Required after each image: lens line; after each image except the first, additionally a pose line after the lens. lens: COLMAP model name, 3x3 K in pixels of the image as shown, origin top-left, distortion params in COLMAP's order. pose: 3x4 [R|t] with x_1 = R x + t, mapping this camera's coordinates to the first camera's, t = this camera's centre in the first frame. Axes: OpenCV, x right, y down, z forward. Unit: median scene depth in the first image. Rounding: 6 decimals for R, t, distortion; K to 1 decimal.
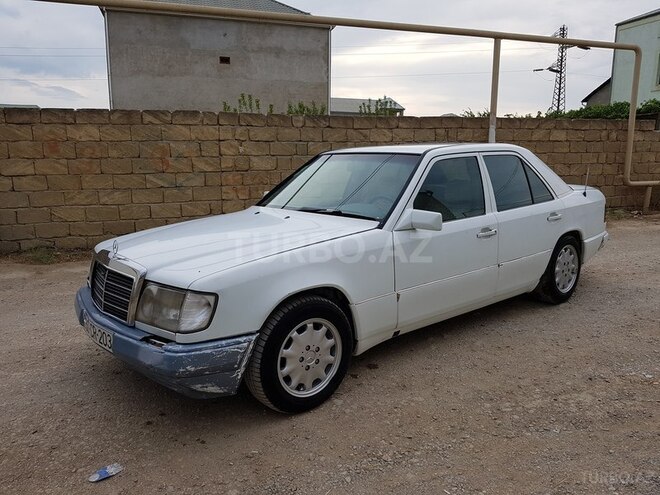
lens RADIAL K [[515.3, 0, 330.0], [0, 515.3, 247.5], [0, 0, 1]] dist [0.055478, -0.074354]
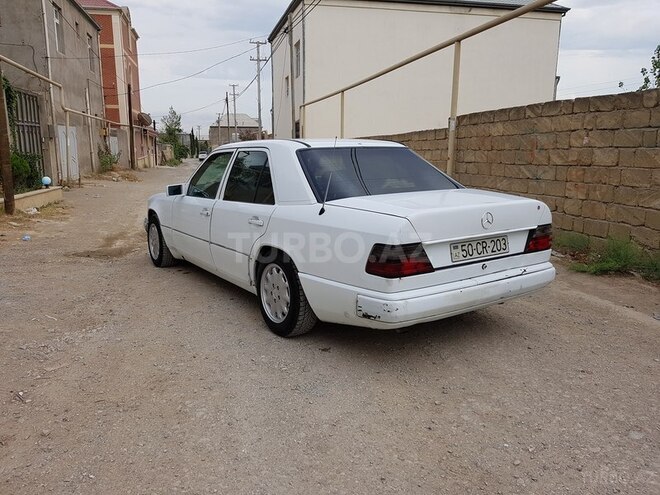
lens RADIAL K [[515.3, 0, 330.0], [0, 515.3, 247.5], [0, 0, 1]] dist [0.055478, -0.074354]
pose [[-0.097434, 0.191770, -0.976592, 0.746652], [-0.170605, 0.963517, 0.206224, -0.126743], [0.980510, 0.186704, -0.061162, 0.684113]]
